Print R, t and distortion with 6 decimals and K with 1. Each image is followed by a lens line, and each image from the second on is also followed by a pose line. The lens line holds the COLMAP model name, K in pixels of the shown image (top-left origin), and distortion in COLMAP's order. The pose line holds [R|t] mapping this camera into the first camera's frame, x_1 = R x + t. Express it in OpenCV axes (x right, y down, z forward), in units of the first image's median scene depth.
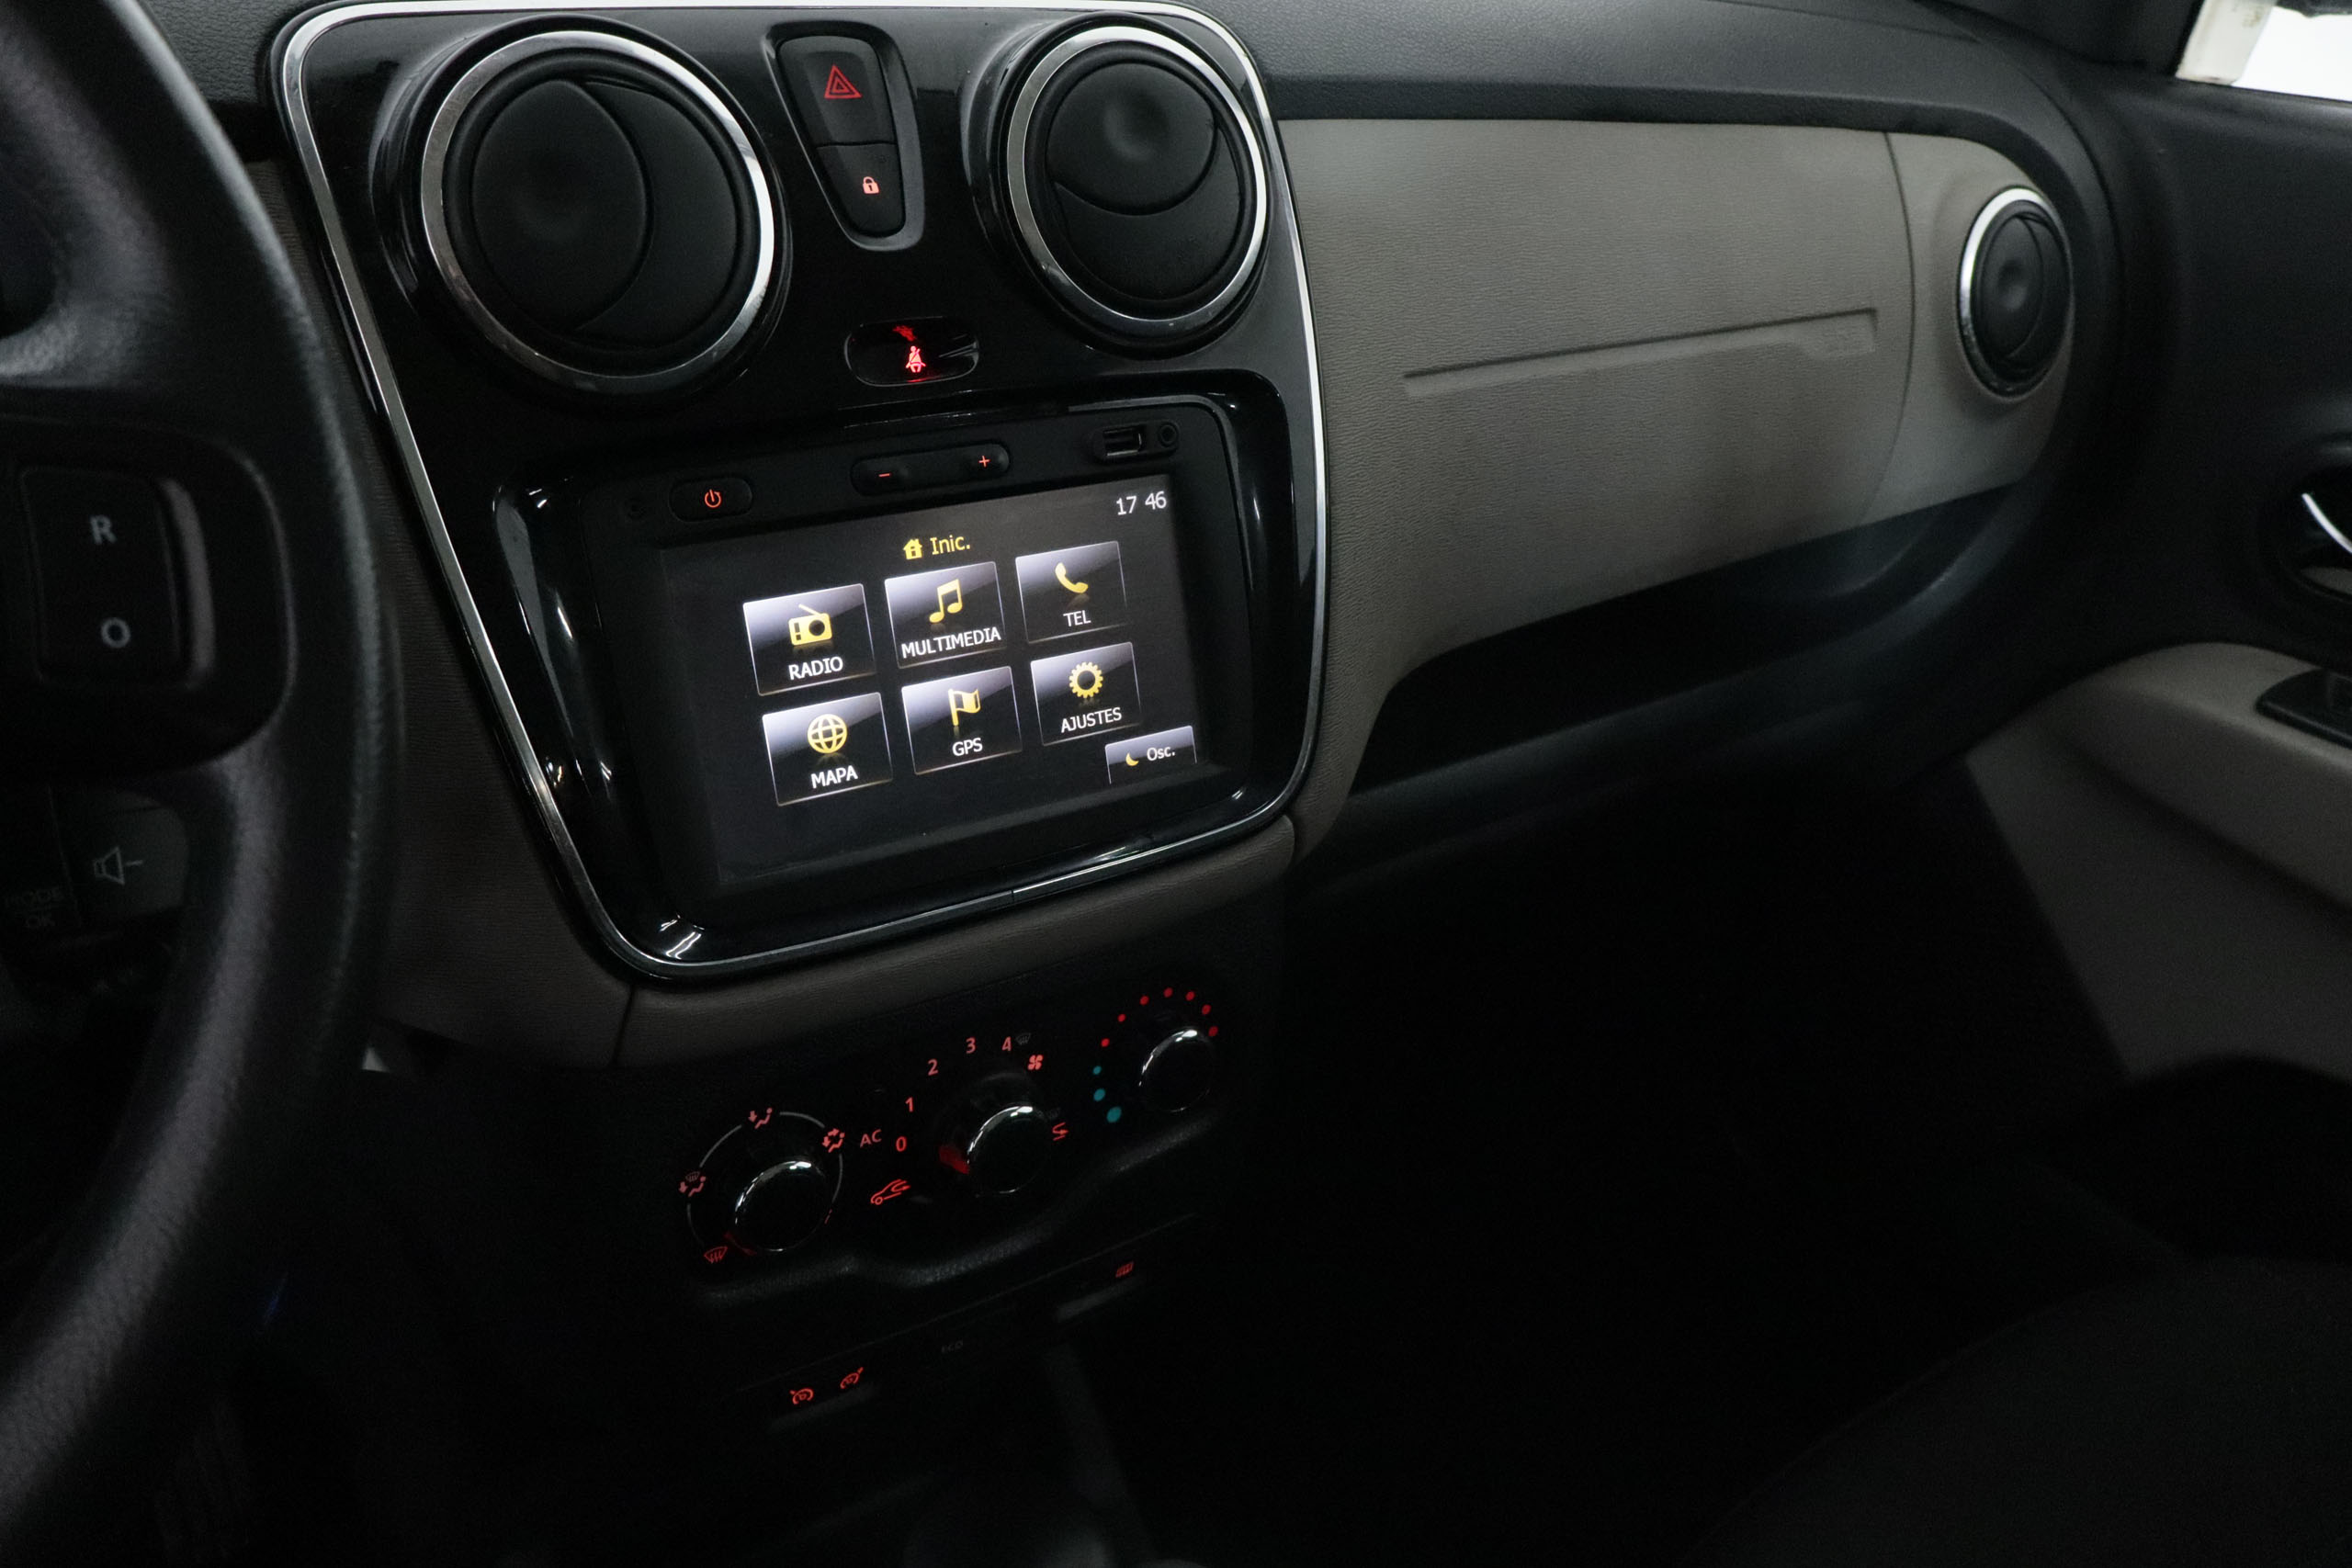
lens RADIAL K [[1998.8, 0, 1170.2], [0, 1998.8, 788.9], [0, 0, 1]] dist [-0.001808, 0.006979]
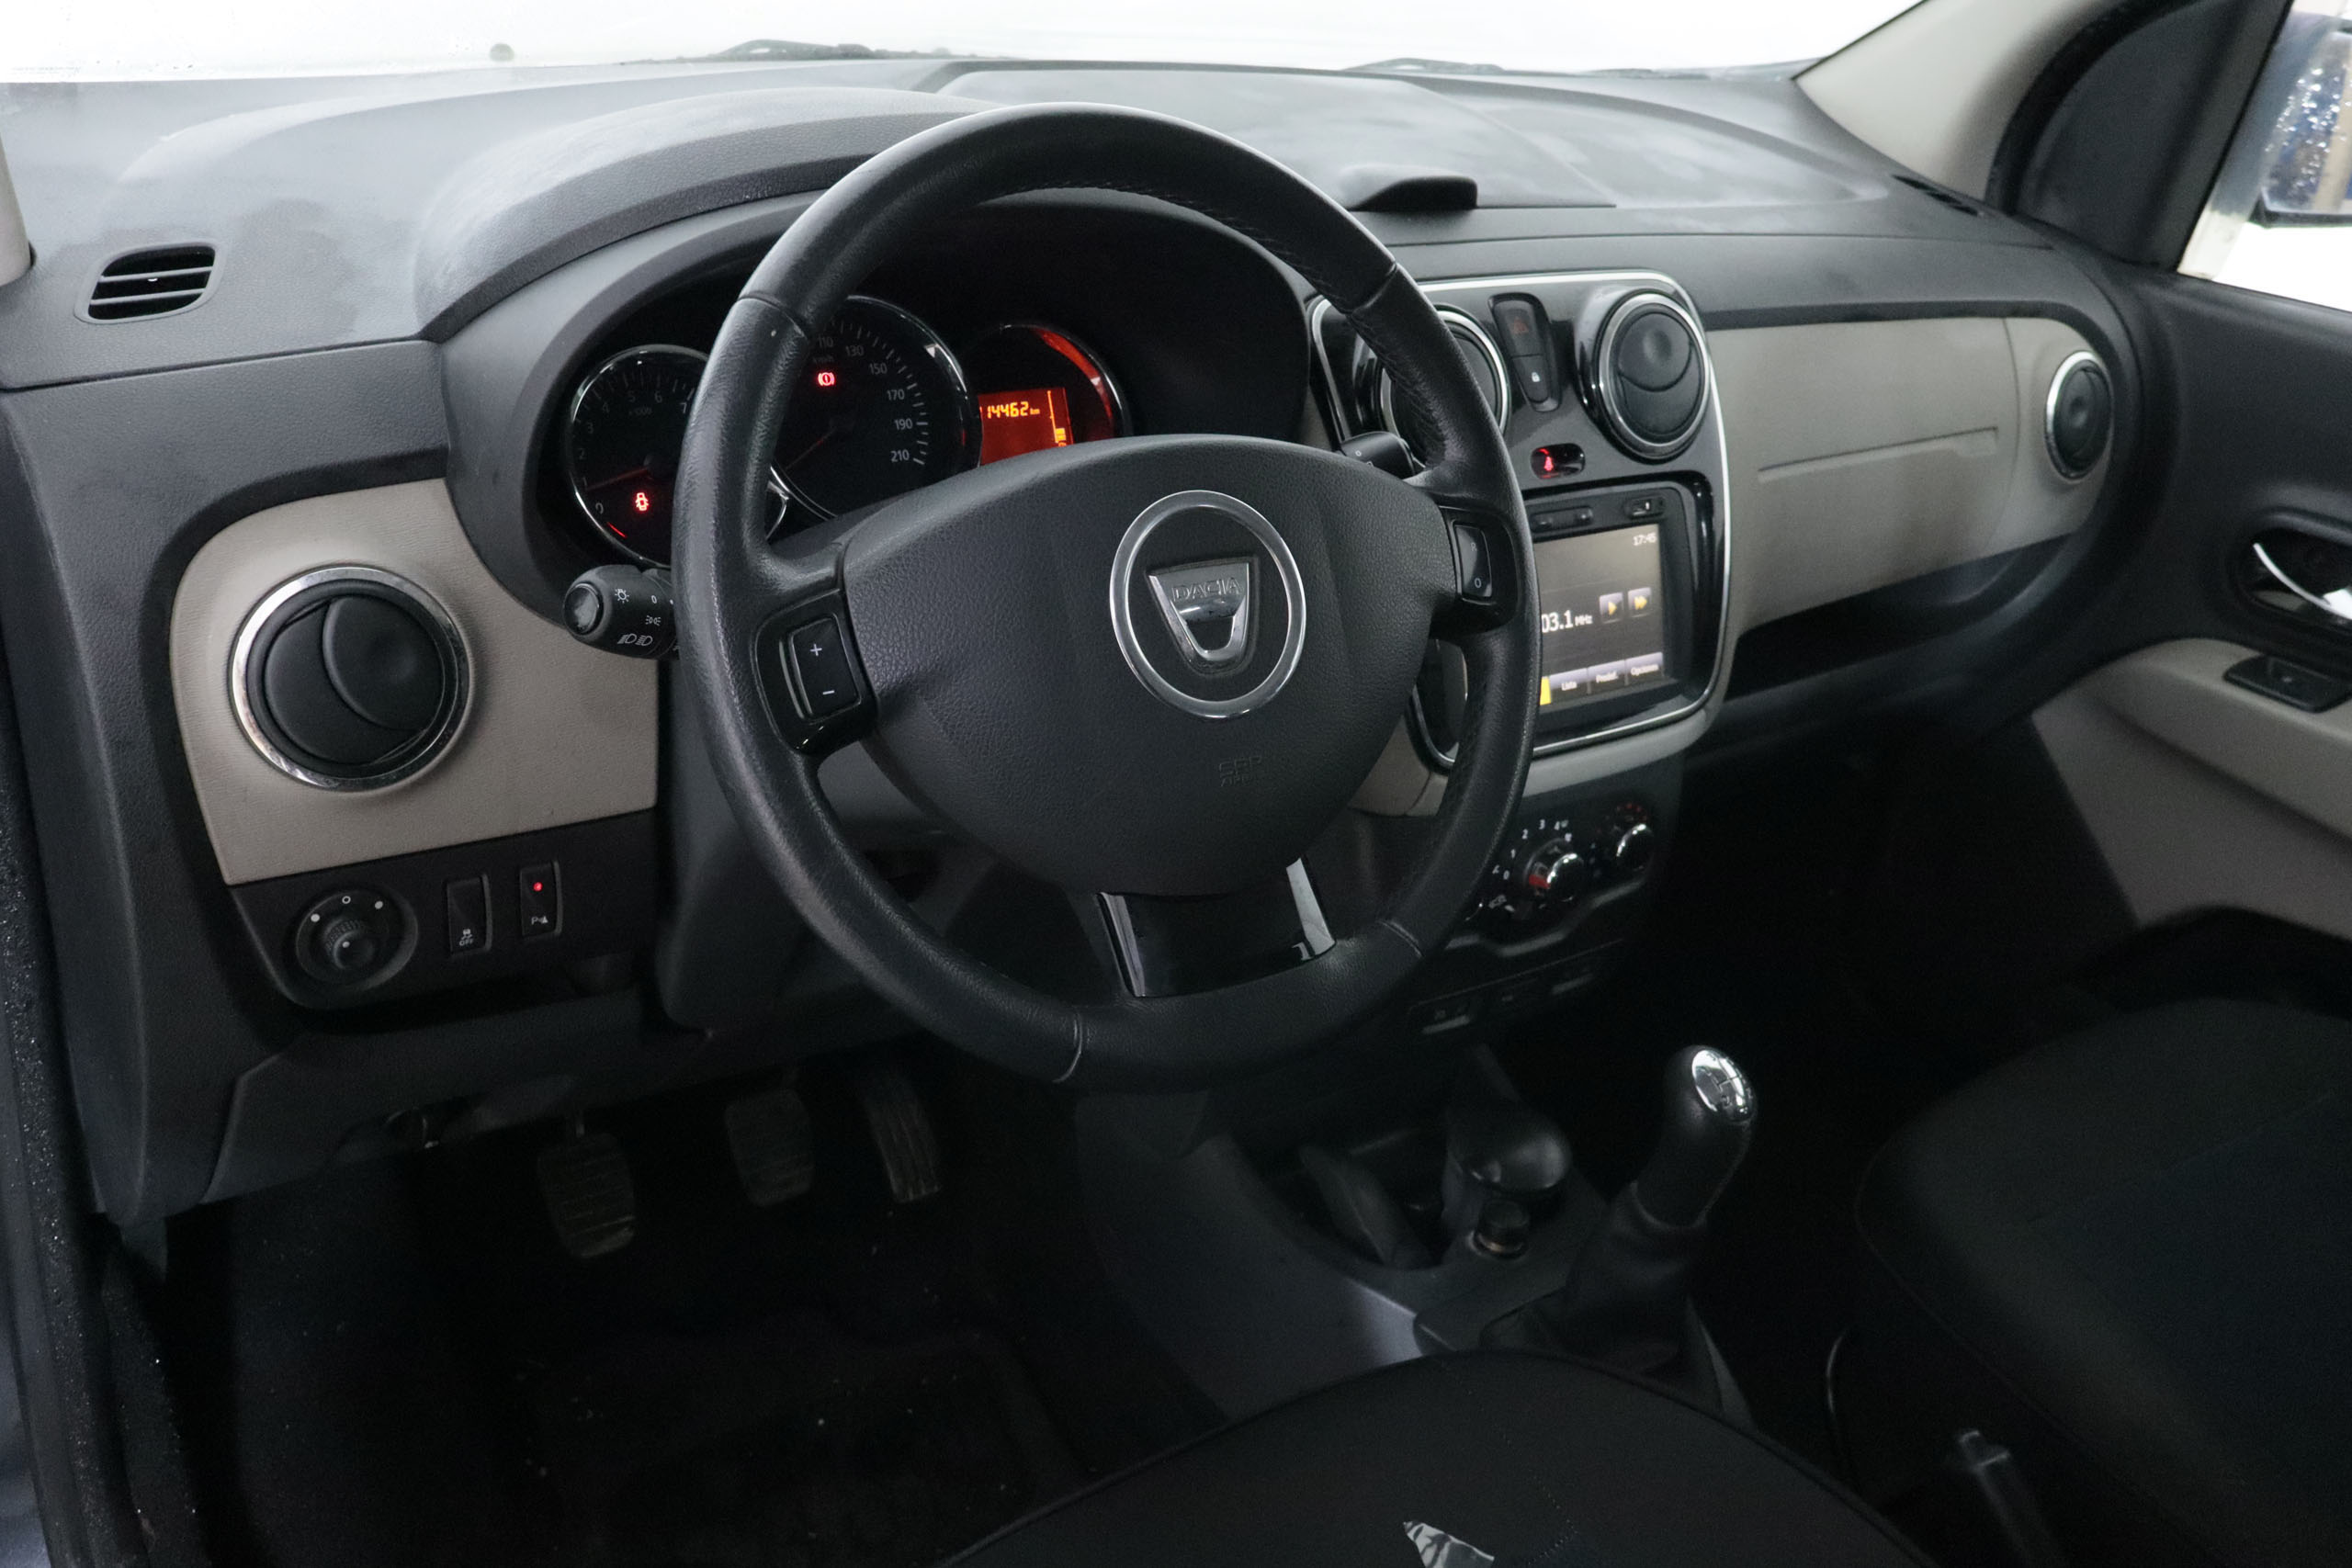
lens RADIAL K [[2128.8, 0, 1152.1], [0, 2128.8, 784.4], [0, 0, 1]] dist [0.018140, -0.012254]
pose [[0.999318, 0.021054, 0.030336, -0.501282], [-0.020583, 0.999664, -0.015759, 0.123359], [-0.030658, 0.015124, 0.999415, -0.939355]]
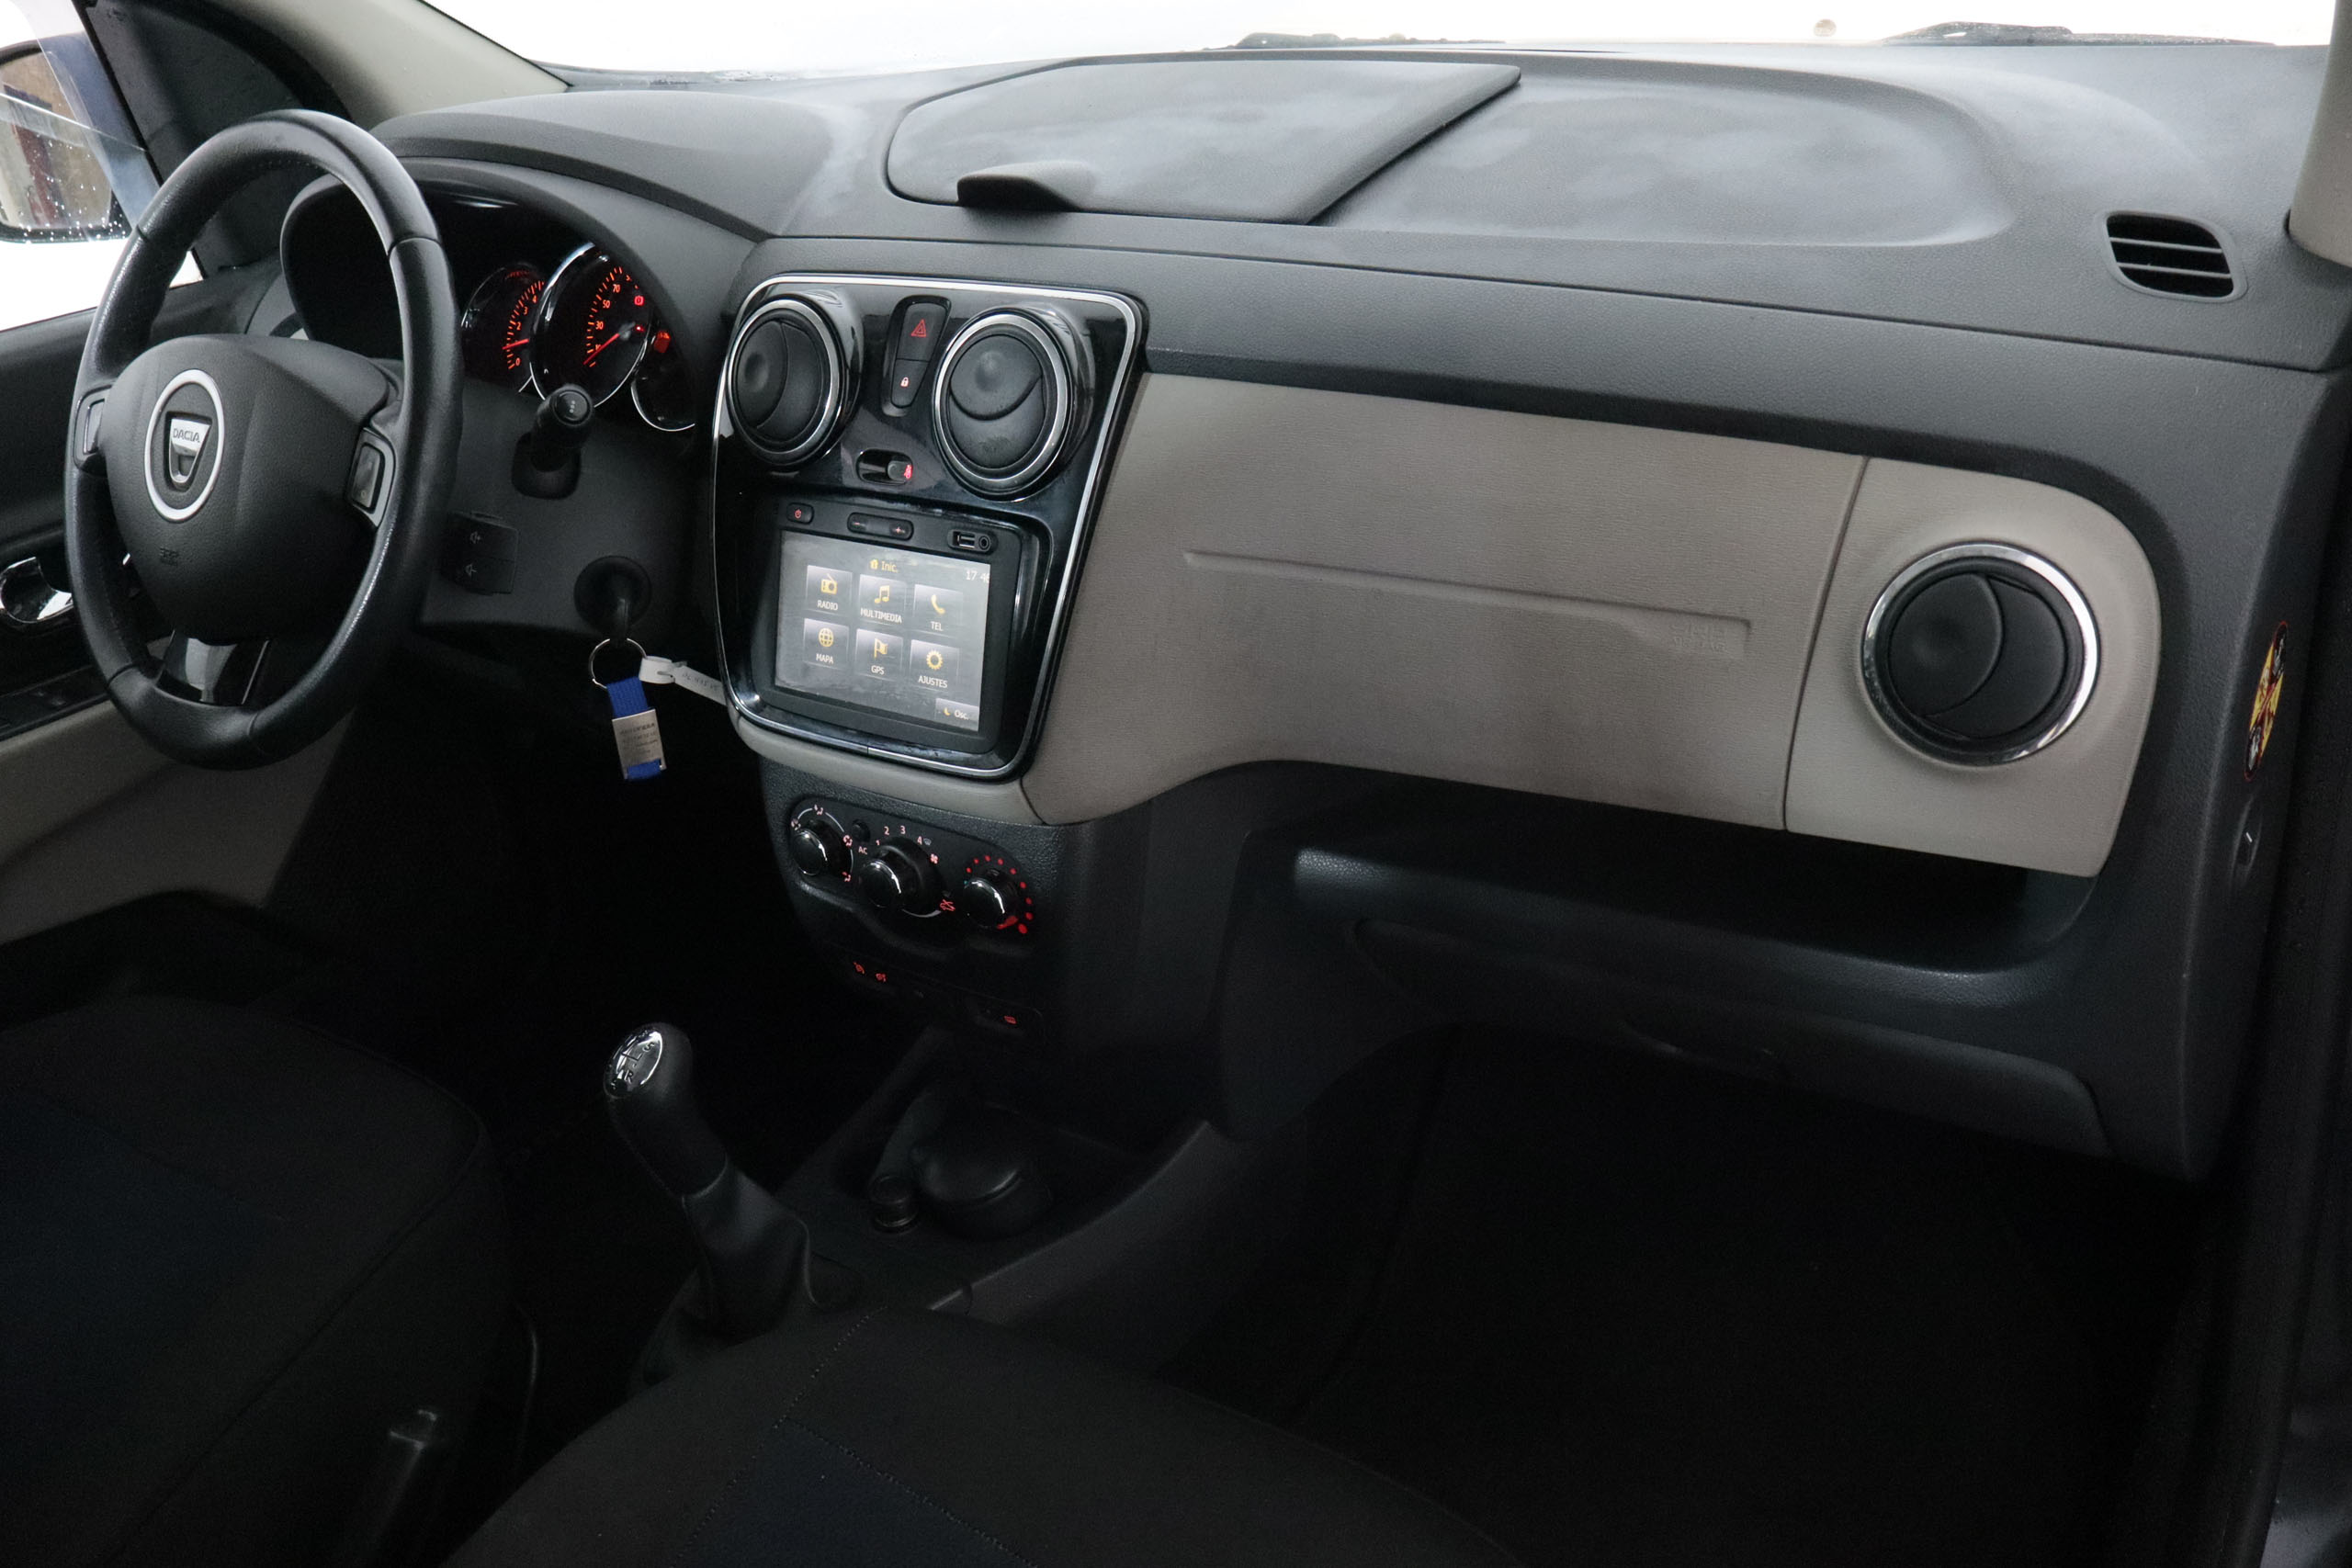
lens RADIAL K [[1998.8, 0, 1179.6], [0, 1998.8, 781.4], [0, 0, 1]] dist [-0.001808, 0.006979]
pose [[0.313726, 0.330030, -0.890313, 1.537433], [-0.300704, 0.923922, 0.236527, -0.410046], [0.900641, 0.193516, 0.389099, 0.464582]]
